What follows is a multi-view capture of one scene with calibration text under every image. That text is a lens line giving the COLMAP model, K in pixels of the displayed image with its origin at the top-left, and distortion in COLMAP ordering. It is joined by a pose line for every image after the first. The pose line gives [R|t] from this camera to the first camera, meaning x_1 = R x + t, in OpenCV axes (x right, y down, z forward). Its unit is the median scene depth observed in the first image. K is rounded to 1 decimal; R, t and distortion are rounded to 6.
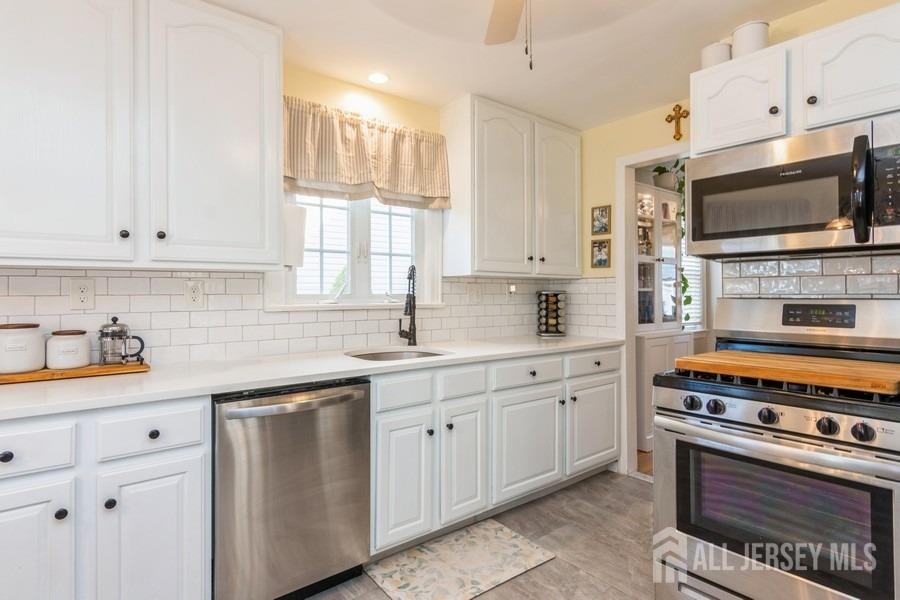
lens RADIAL K [[476.2, 0, 450.6], [0, 476.2, 291.0], [0, 0, 1]] dist [-0.002230, 0.000062]
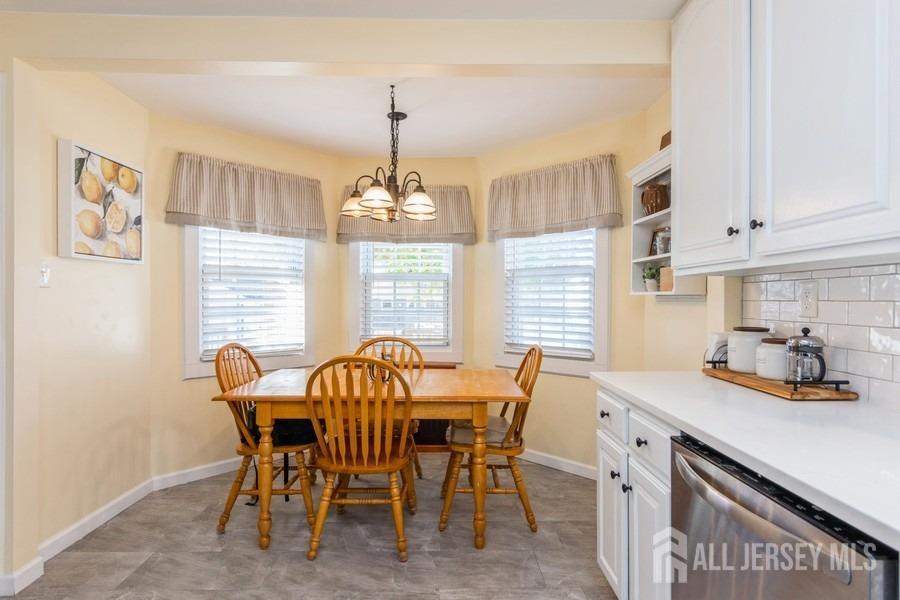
lens RADIAL K [[476.2, 0, 452.8], [0, 476.2, 297.8], [0, 0, 1]] dist [-0.002230, 0.000062]
pose [[-0.621000, 0.004131, -0.783800, 0.283932], [0.002905, 0.999991, 0.002969, 0.000741], [0.783805, -0.000433, -0.621006, 1.037317]]
